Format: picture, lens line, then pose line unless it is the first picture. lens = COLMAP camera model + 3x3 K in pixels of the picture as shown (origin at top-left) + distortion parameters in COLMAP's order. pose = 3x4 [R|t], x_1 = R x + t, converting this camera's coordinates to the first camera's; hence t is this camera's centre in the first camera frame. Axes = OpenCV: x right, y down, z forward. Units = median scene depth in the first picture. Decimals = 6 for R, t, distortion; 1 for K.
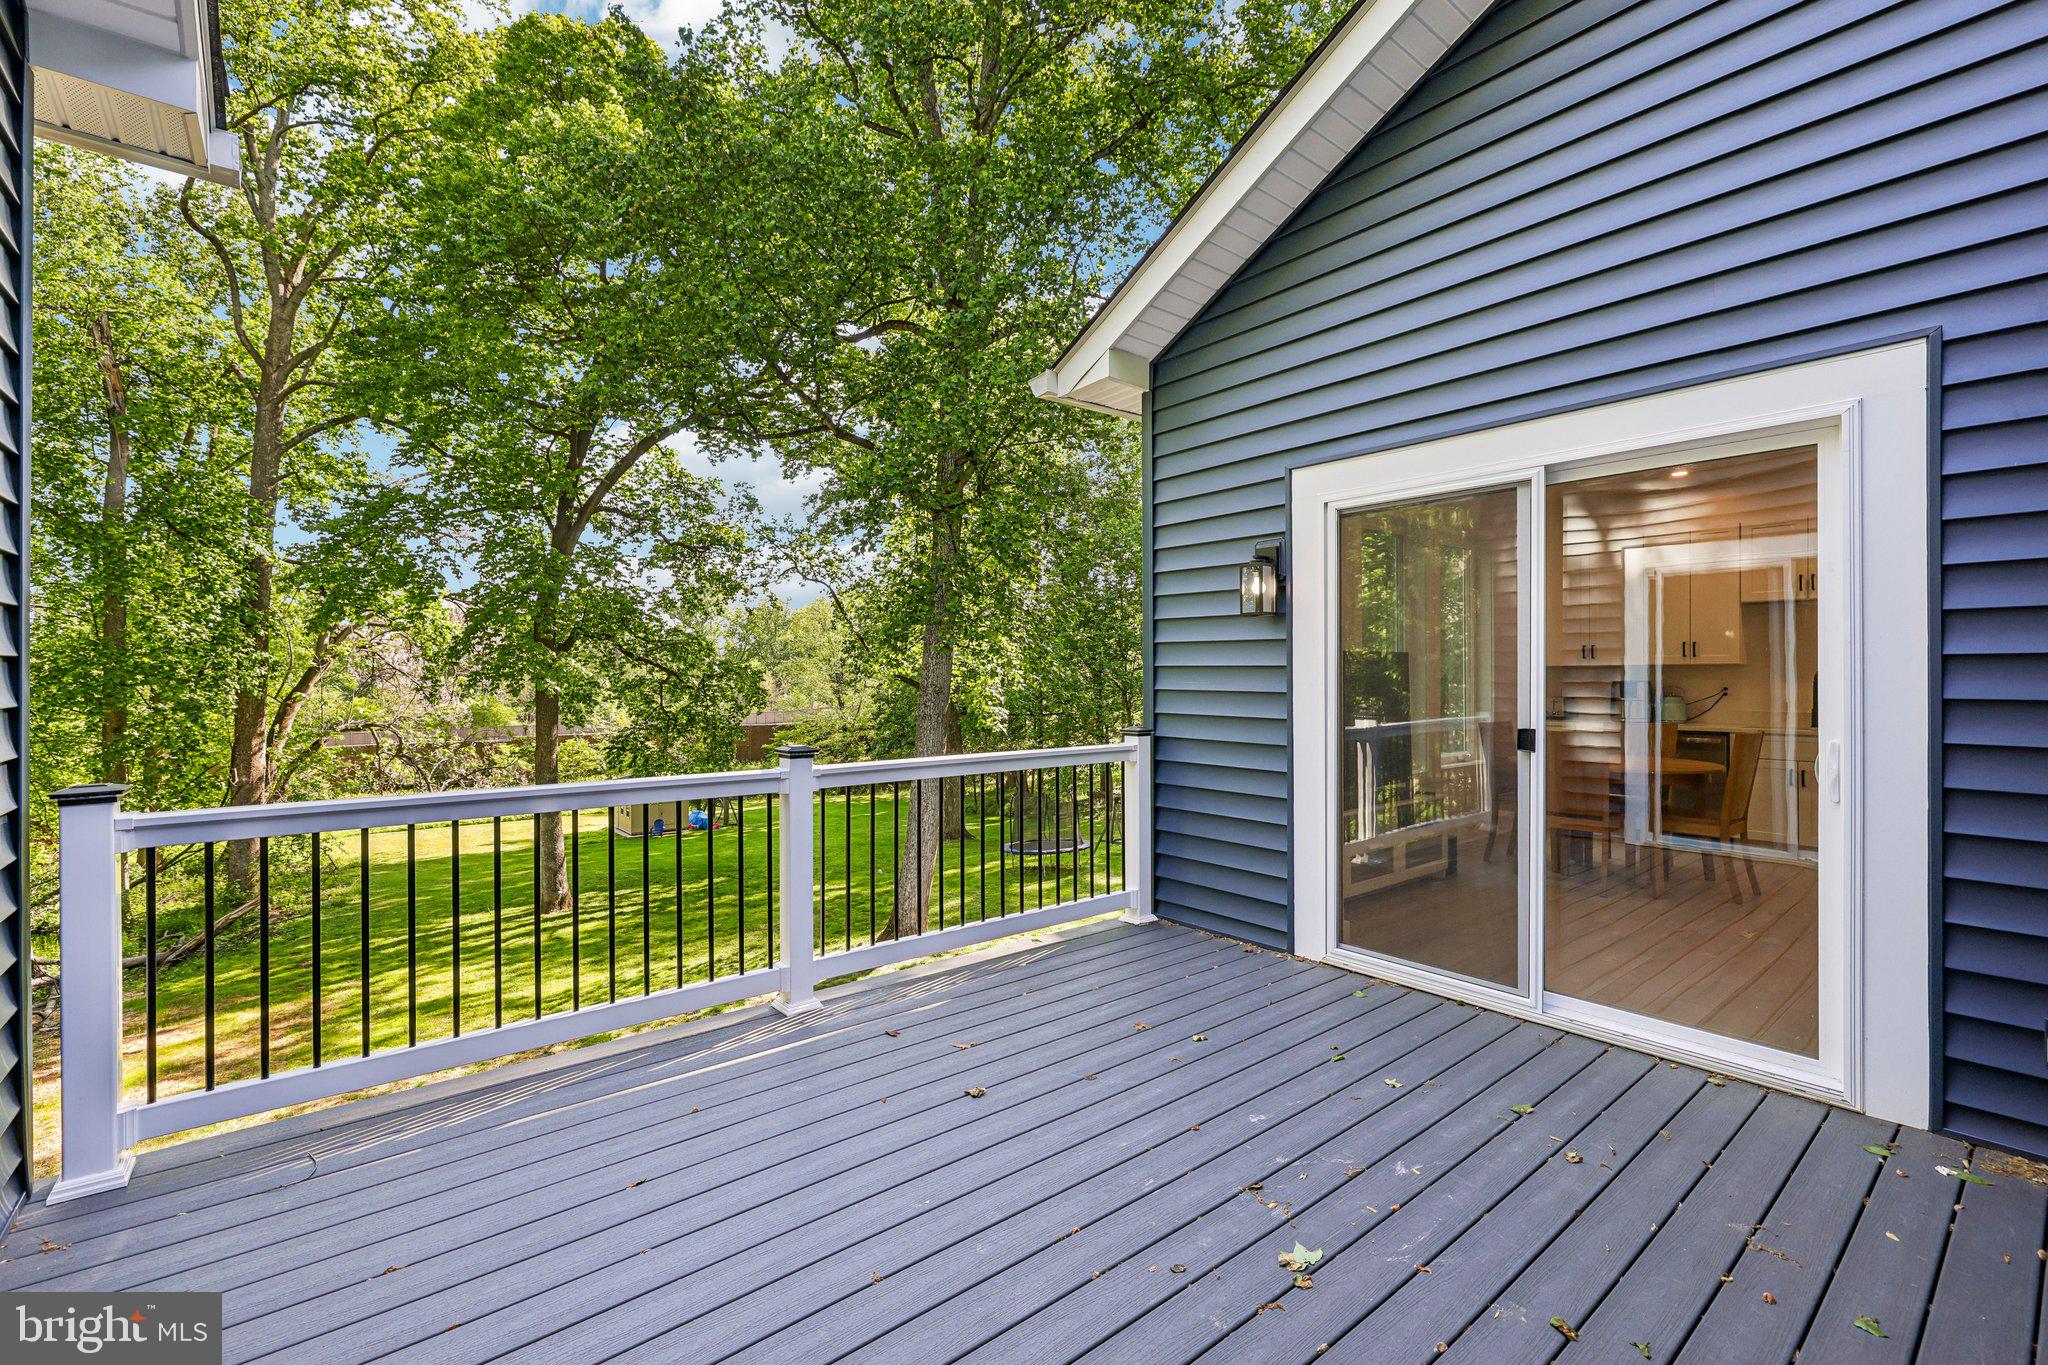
lens RADIAL K [[885.0, 0, 1020.2], [0, 885.0, 672.1], [0, 0, 1]] dist [-0.002195, -0.000410]
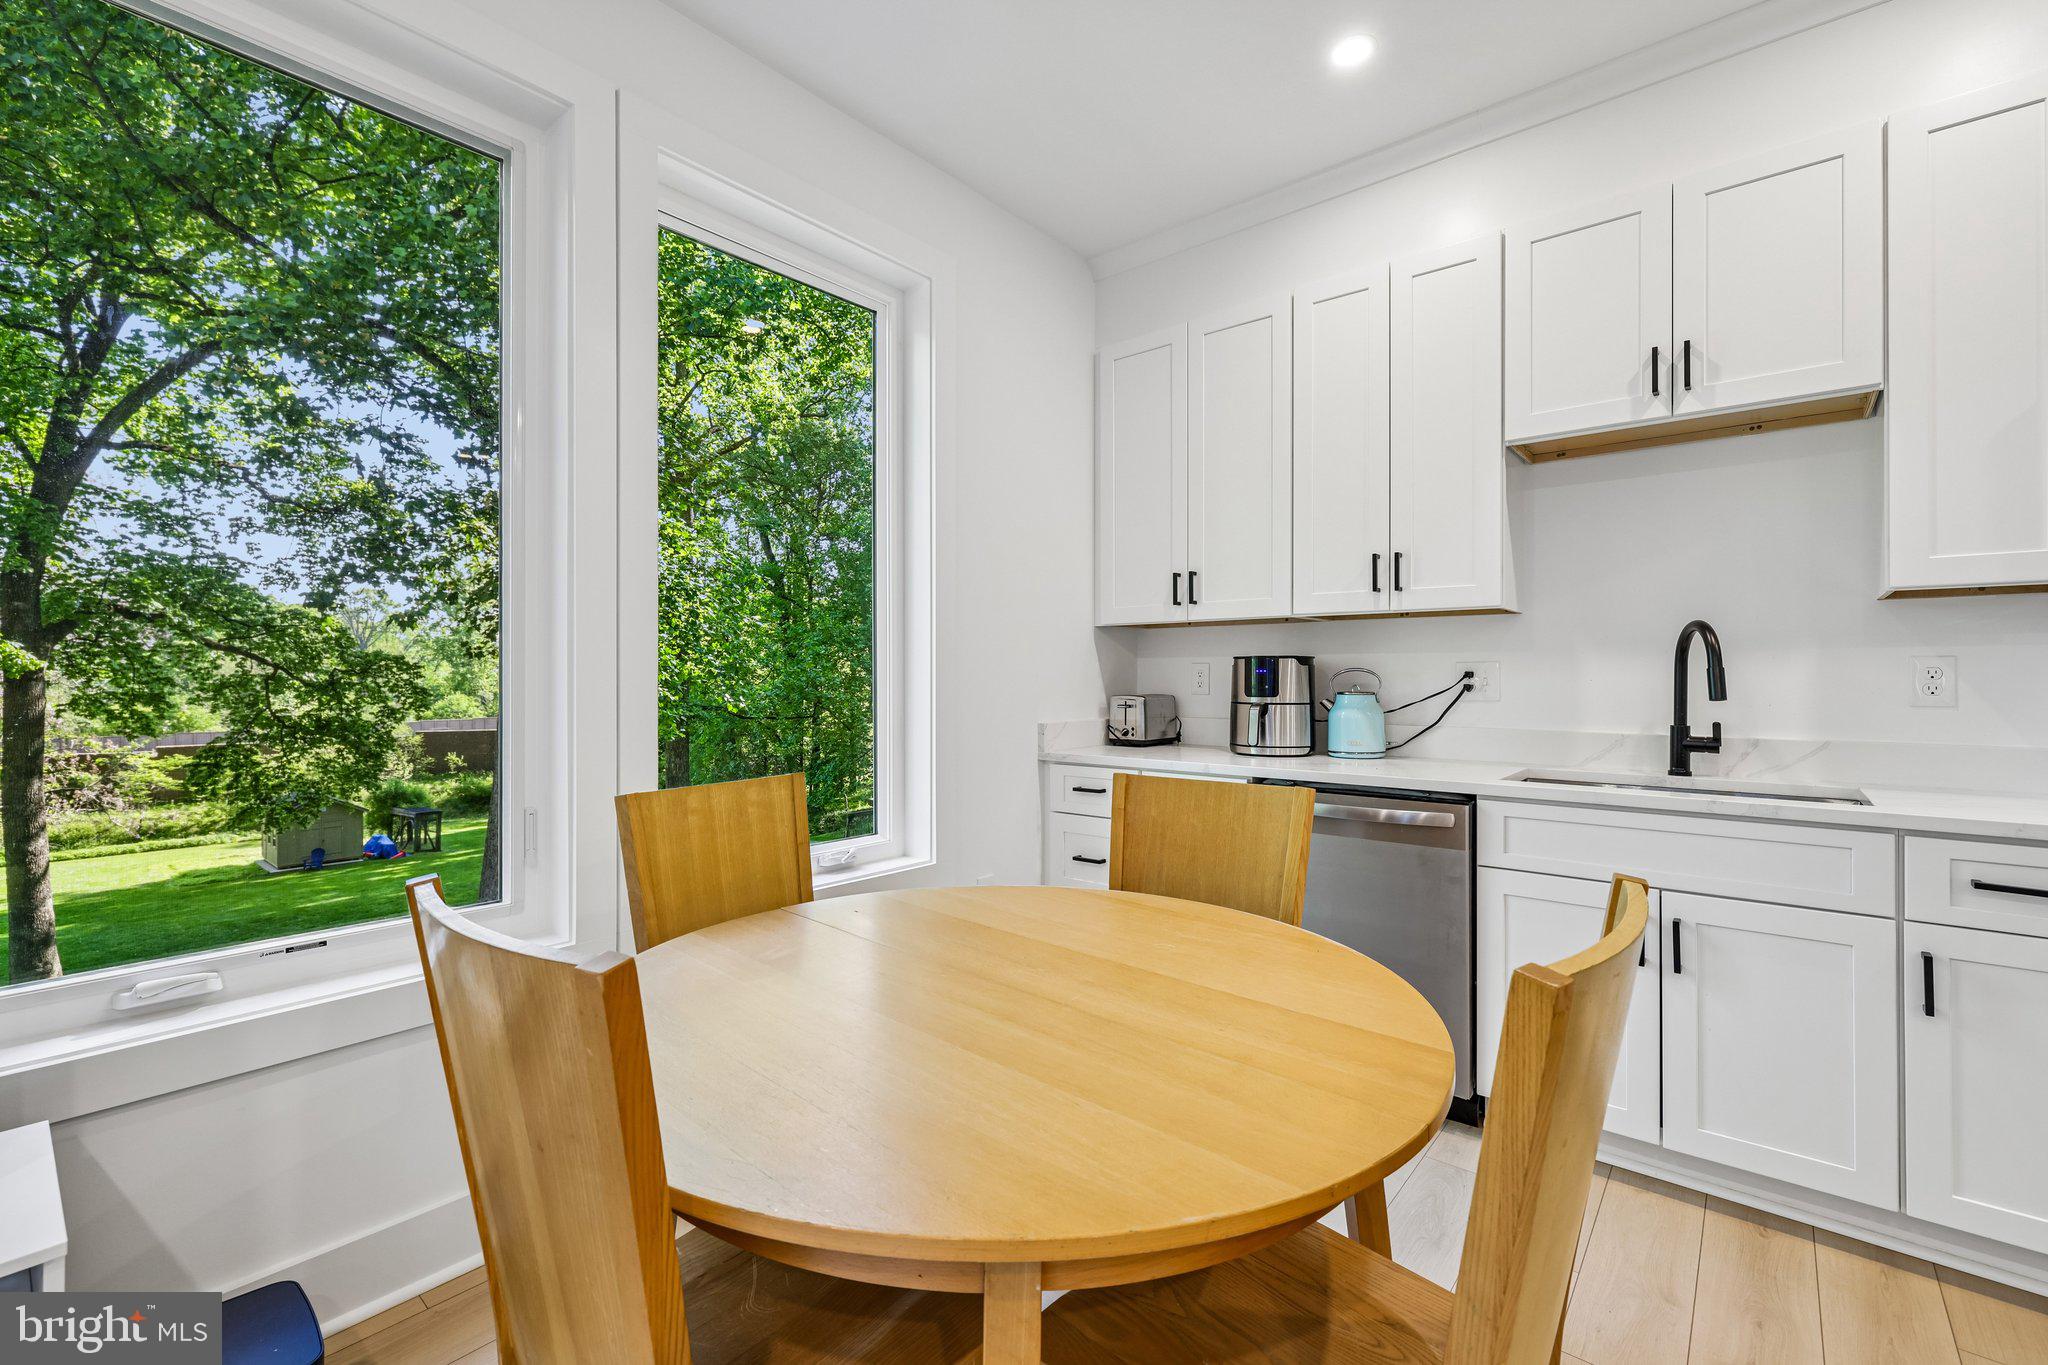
lens RADIAL K [[885.0, 0, 1014.1], [0, 885.0, 683.0], [0, 0, 1]] dist [-0.002195, -0.000410]
pose [[0.981170, 0.004198, 0.193102, 0.088879], [-0.006203, 0.999933, 0.009779, 0.003165], [-0.193048, -0.010792, 0.981130, 0.111052]]
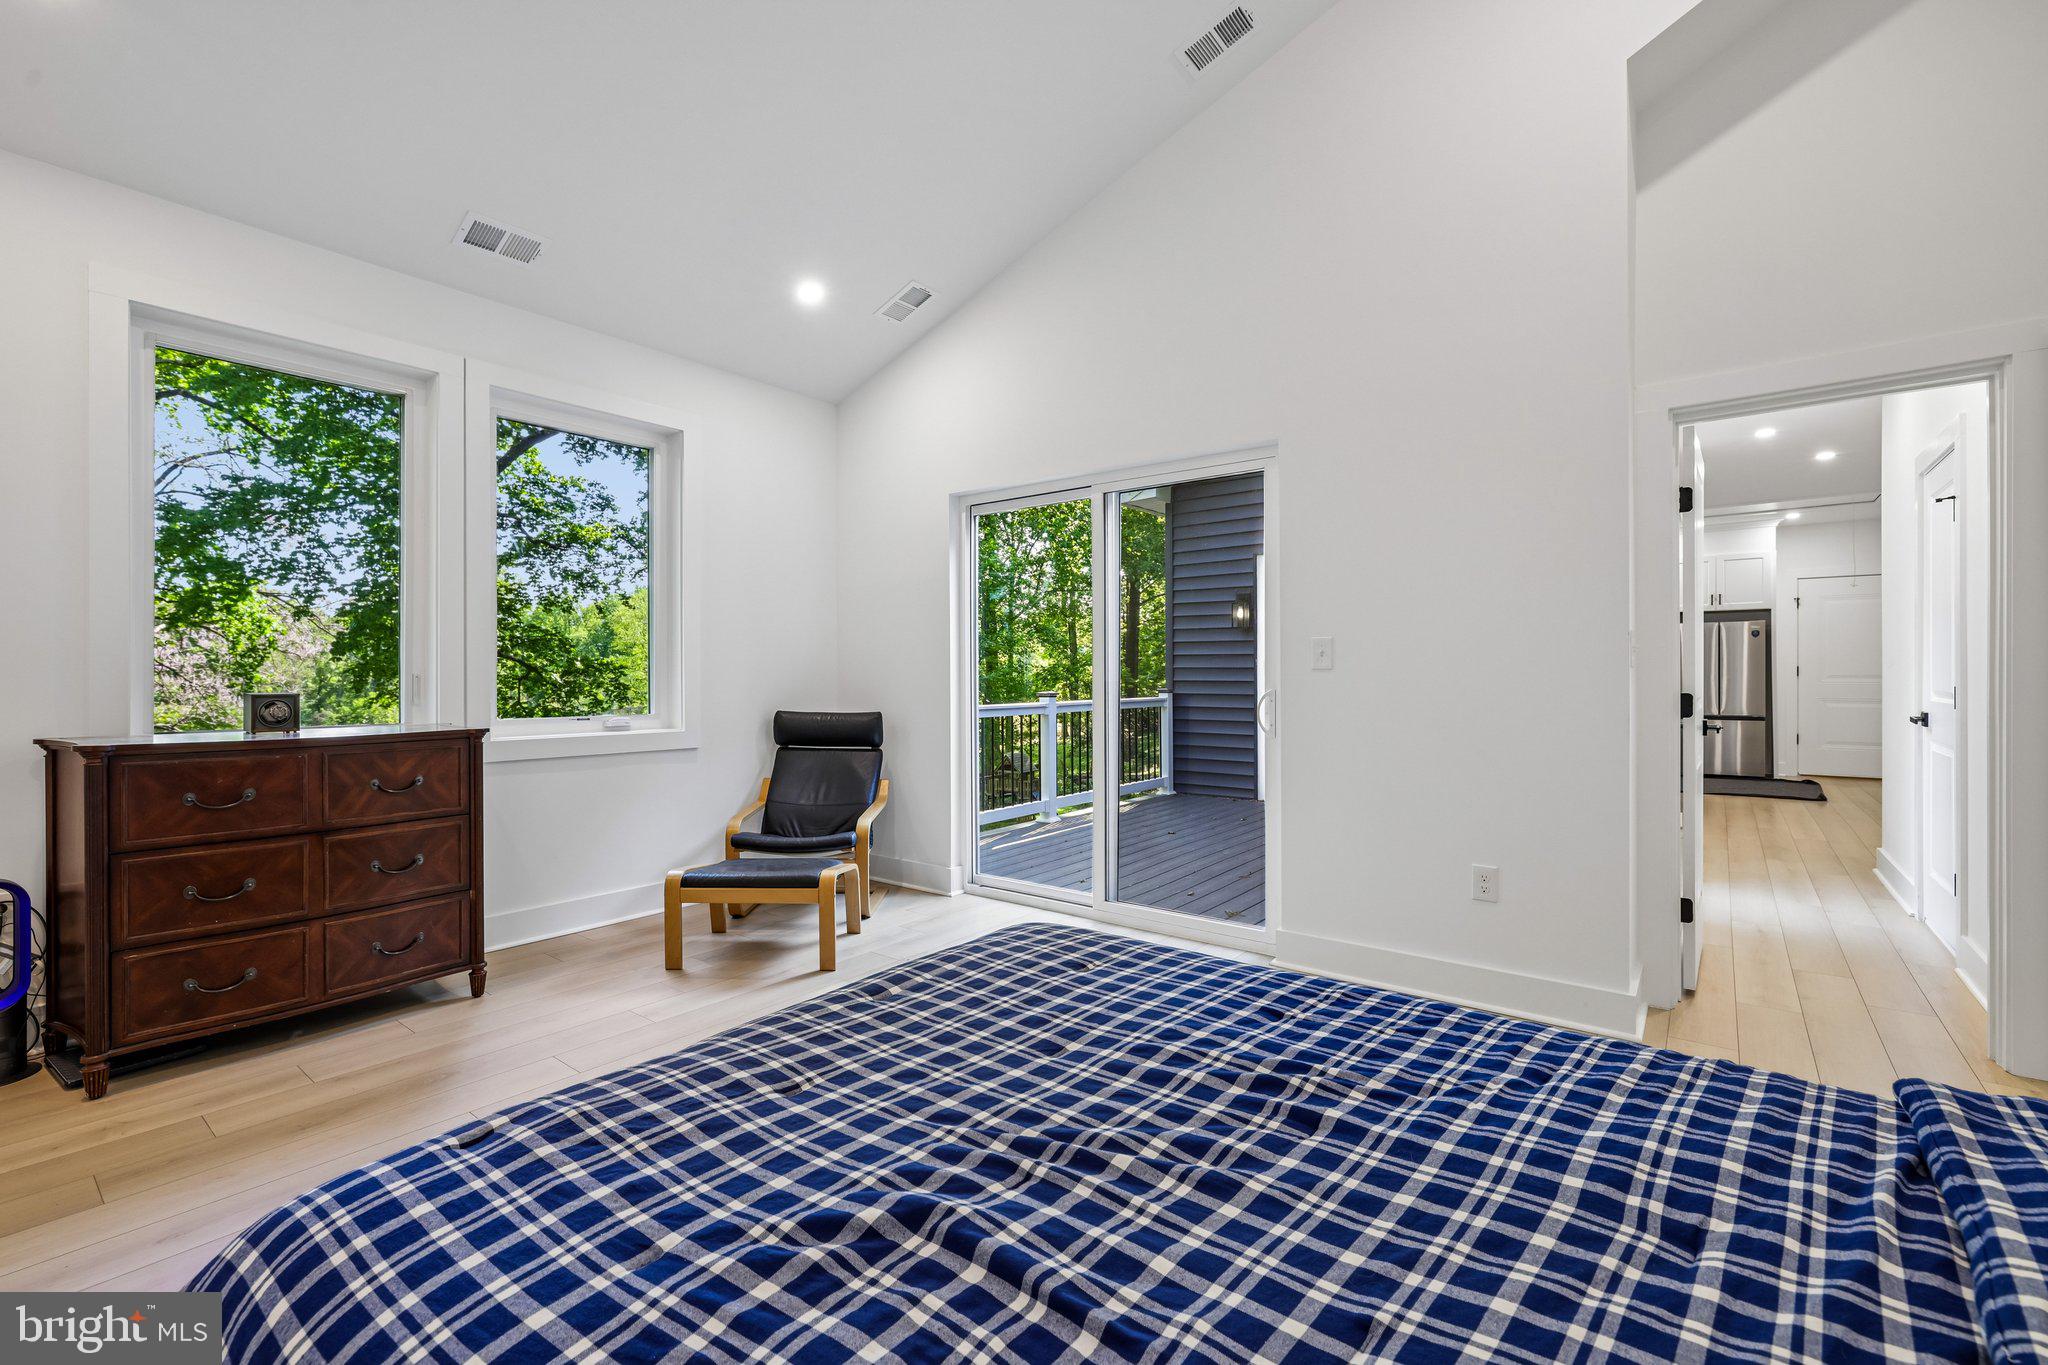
lens RADIAL K [[885.0, 0, 1019.9], [0, 885.0, 675.9], [0, 0, 1]] dist [-0.002195, -0.000410]
pose [[0.970147, -0.003159, 0.242496, -0.099100], [0.001858, 0.999983, 0.005593, 0.004317], [-0.242510, -0.004975, 0.970136, -0.114688]]
